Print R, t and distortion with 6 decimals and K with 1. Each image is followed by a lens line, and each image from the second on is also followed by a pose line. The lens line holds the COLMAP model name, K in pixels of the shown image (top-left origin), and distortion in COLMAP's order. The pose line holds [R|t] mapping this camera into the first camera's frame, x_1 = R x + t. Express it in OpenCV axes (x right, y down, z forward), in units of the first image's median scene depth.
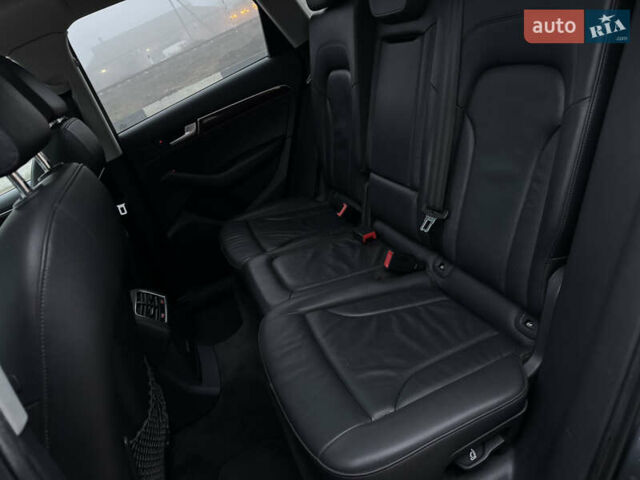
lens RADIAL K [[446.9, 0, 319.3], [0, 446.9, 241.8], [0, 0, 1]] dist [0.060415, -0.067237]
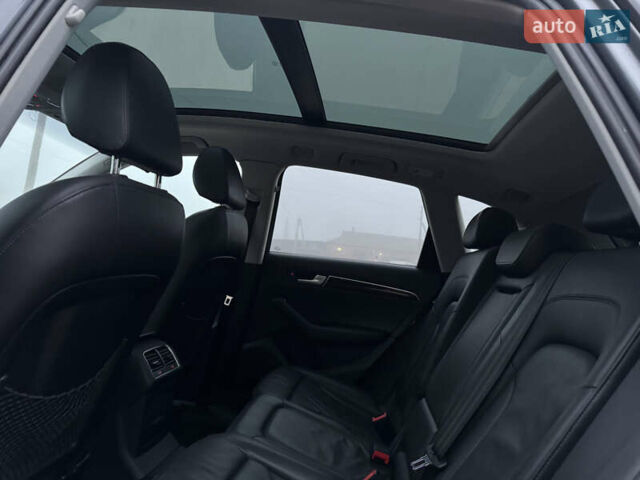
lens RADIAL K [[444.1, 0, 320.0], [0, 444.1, 240.0], [0, 0, 1]] dist [0.128543, -0.165442]
pose [[0.765751, 0.466589, -0.442628, 0.224879], [-0.618916, 0.721718, -0.309943, 0.032340], [0.174837, 0.511289, 0.841436, 0.022630]]
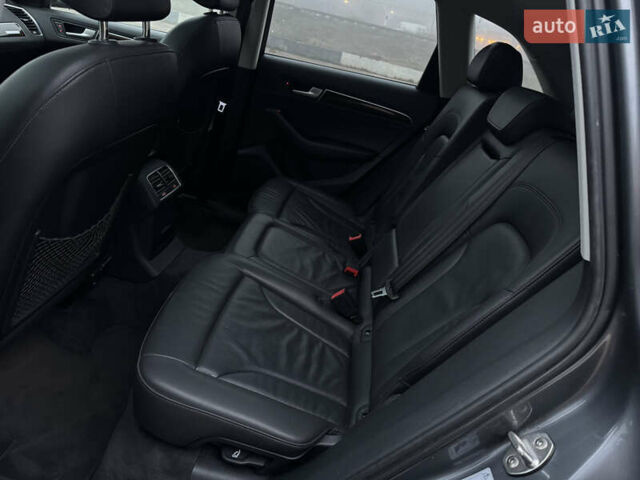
lens RADIAL K [[446.9, 0, 319.3], [0, 446.9, 241.8], [0, 0, 1]] dist [0.060415, -0.067237]
pose [[0.720255, 0.680177, -0.136353, 0.161579], [-0.679647, 0.731265, 0.057718, -0.075740], [0.138968, 0.051100, 0.988978, -0.076751]]
